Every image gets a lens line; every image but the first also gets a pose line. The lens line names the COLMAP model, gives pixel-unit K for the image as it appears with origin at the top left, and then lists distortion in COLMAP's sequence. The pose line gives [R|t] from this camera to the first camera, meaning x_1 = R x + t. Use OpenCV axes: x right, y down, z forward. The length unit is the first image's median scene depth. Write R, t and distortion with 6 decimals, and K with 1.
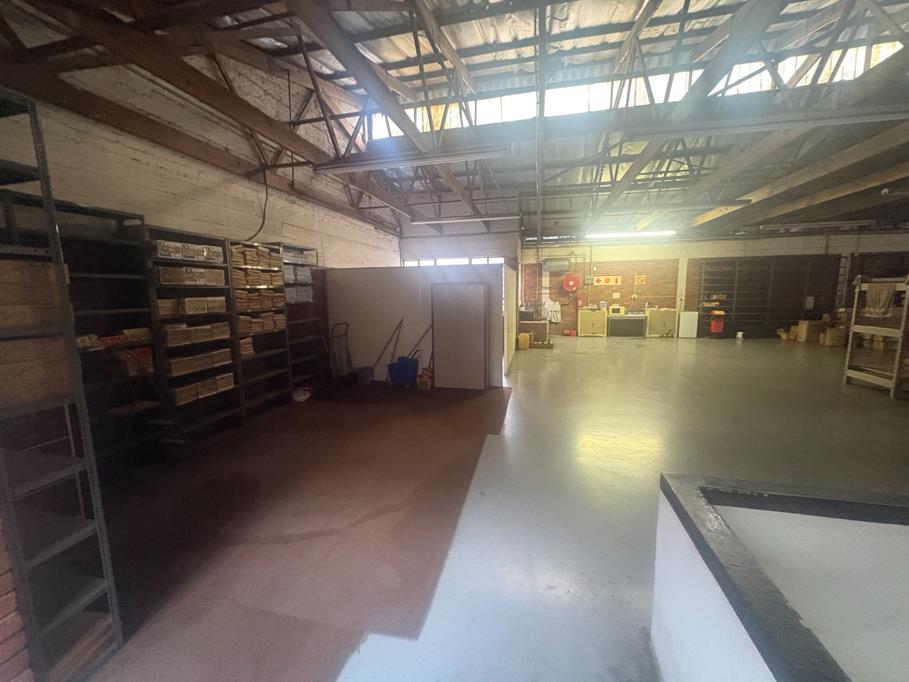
lens RADIAL K [[363.0, 0, 453.6], [0, 363.0, 339.0], [0, 0, 1]] dist [0.001938, 0.000361]
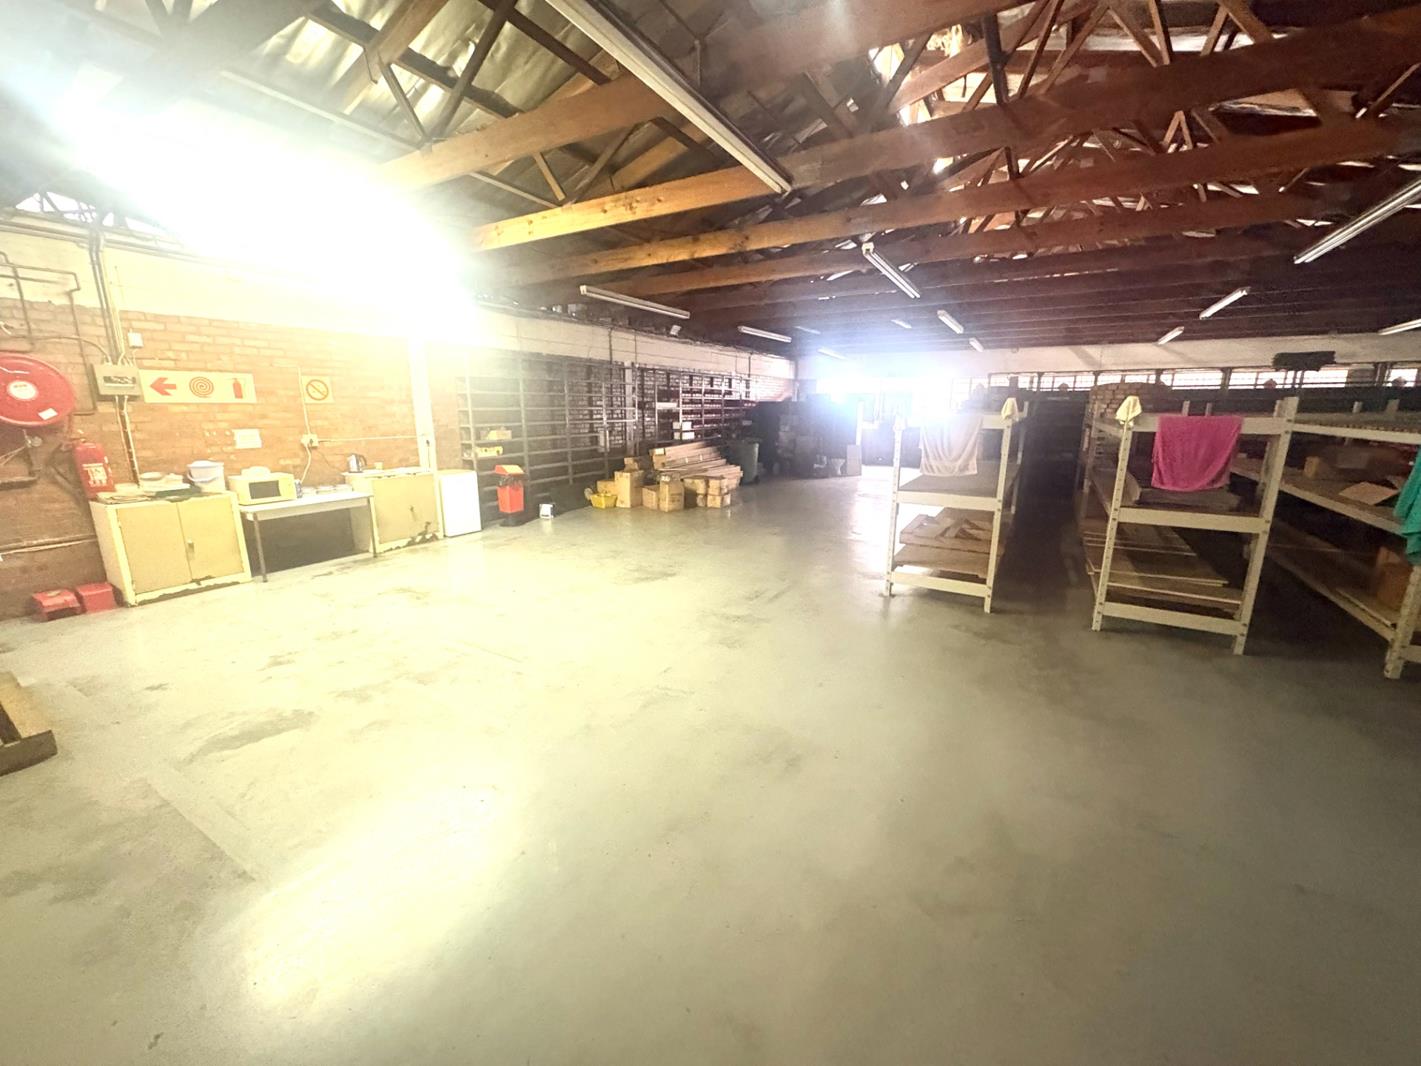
lens RADIAL K [[567.5, 0, 708.0], [0, 567.5, 528.7], [0, 0, 1]] dist [0.001938, 0.000361]
pose [[0.299168, -0.184858, 0.936123, 0.110735], [0.122161, 0.980402, 0.154561, -0.077435], [-0.946348, 0.068118, 0.315888, 0.523773]]
